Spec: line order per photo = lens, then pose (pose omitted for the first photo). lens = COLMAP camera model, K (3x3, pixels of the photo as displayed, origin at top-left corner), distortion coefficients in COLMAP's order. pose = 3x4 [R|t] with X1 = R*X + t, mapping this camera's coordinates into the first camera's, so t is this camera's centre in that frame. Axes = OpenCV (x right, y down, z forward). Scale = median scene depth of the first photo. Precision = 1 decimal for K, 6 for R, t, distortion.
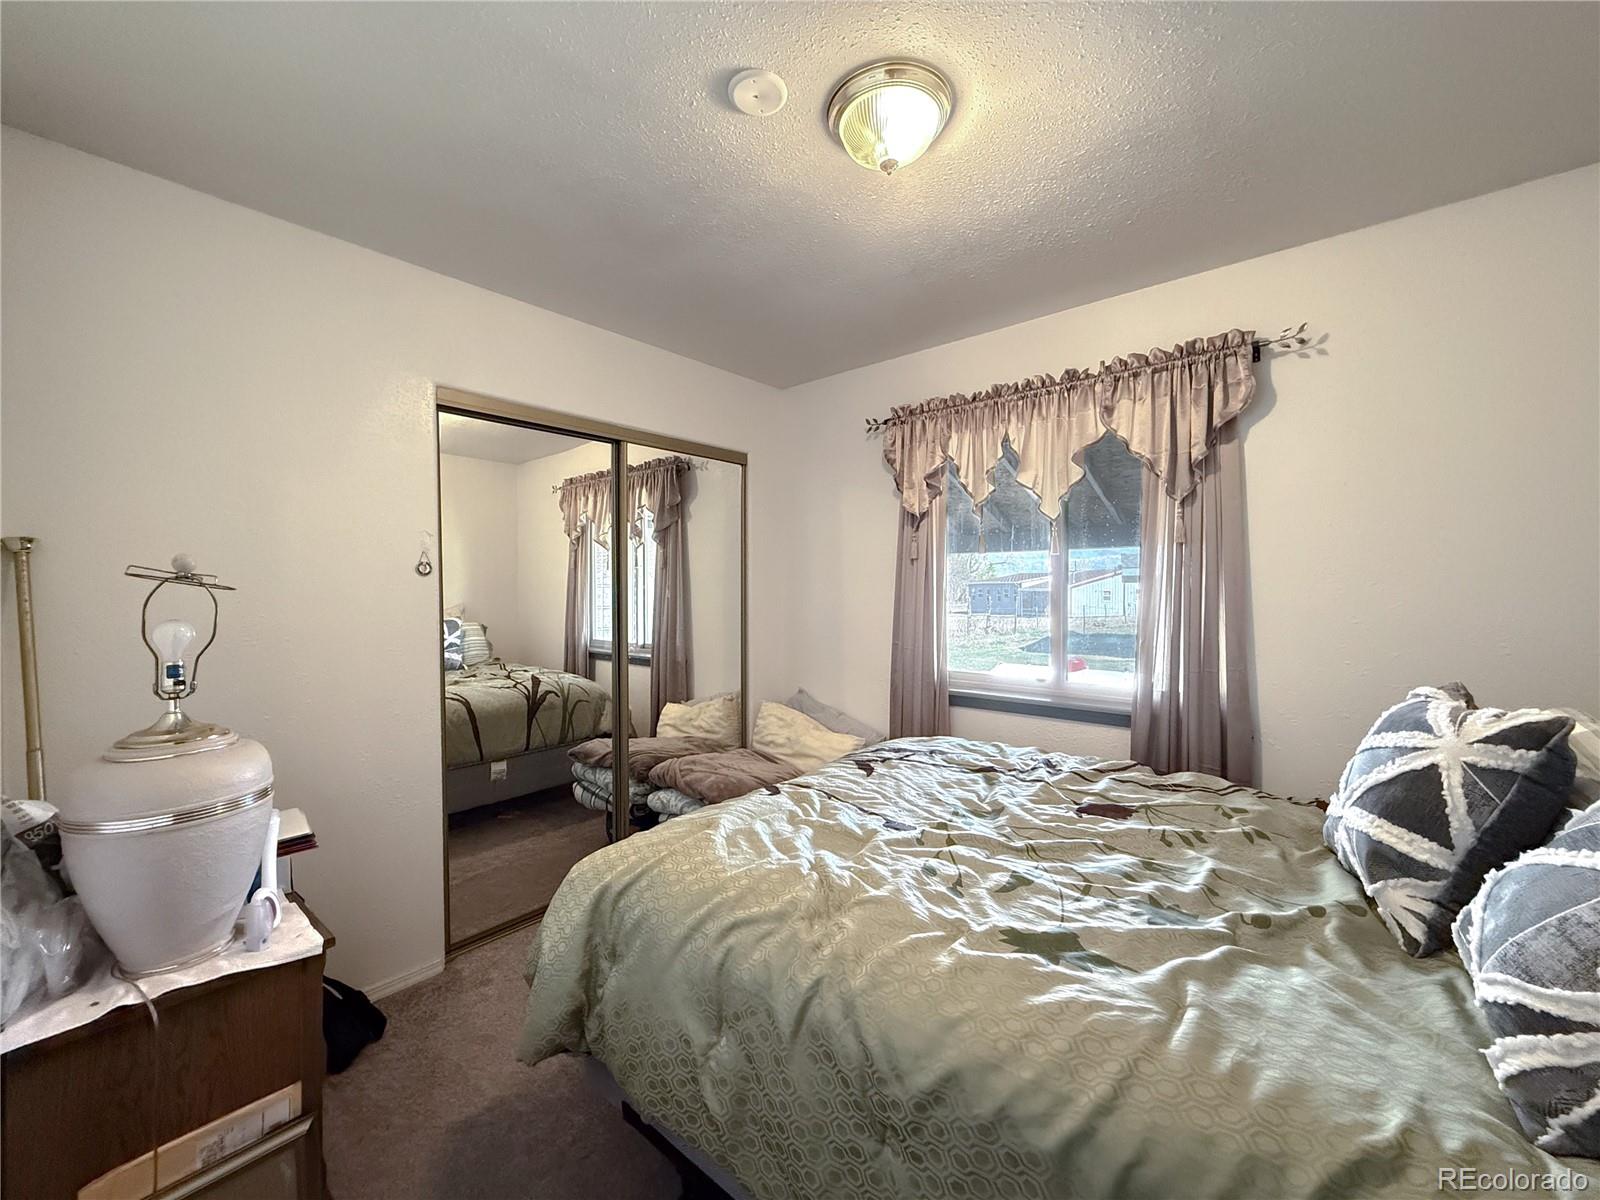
lens RADIAL K [[635.3, 0, 800.0], [0, 635.3, 604.4], [0, 0, 1]] dist [-0.006492, 0.000716]
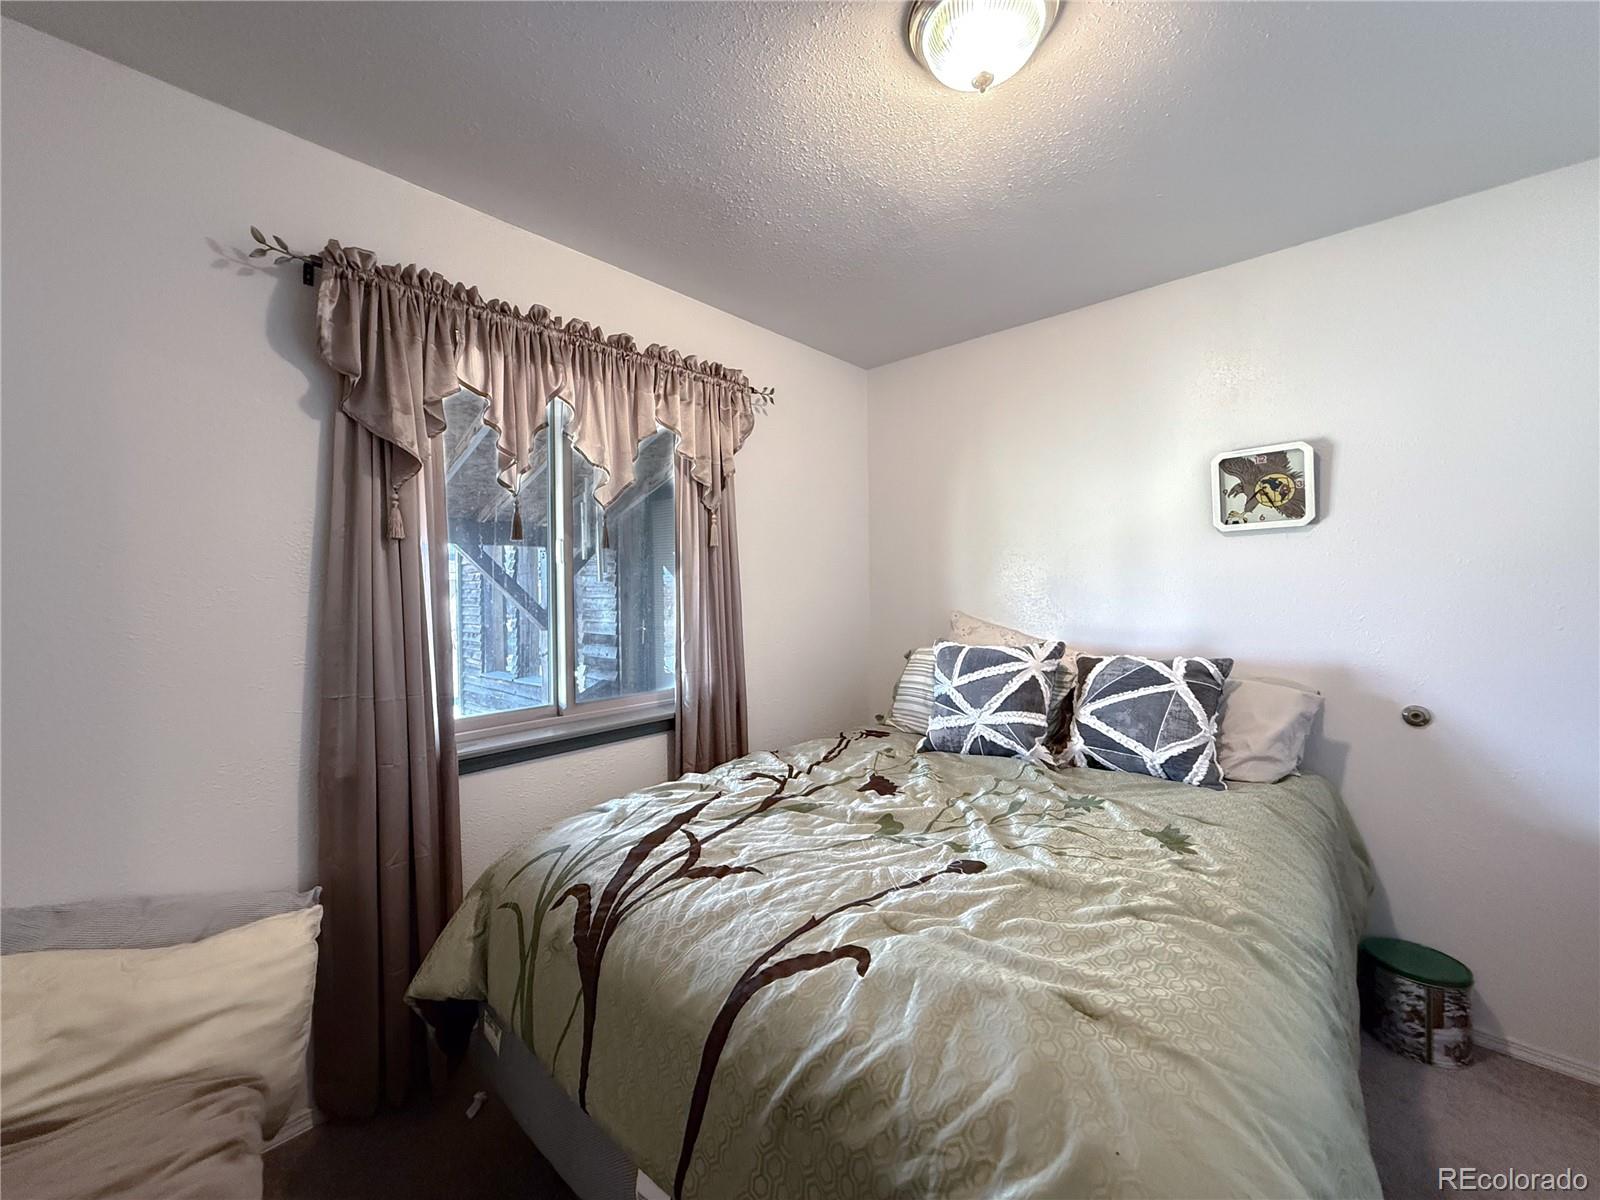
lens RADIAL K [[635.3, 0, 799.9], [0, 635.3, 590.8], [0, 0, 1]] dist [-0.006492, 0.000716]
pose [[0.033762, -0.008155, 0.999397, -0.535603], [0.031593, 0.999476, 0.007088, -0.024600], [-0.998930, 0.031335, 0.034002, 0.908156]]
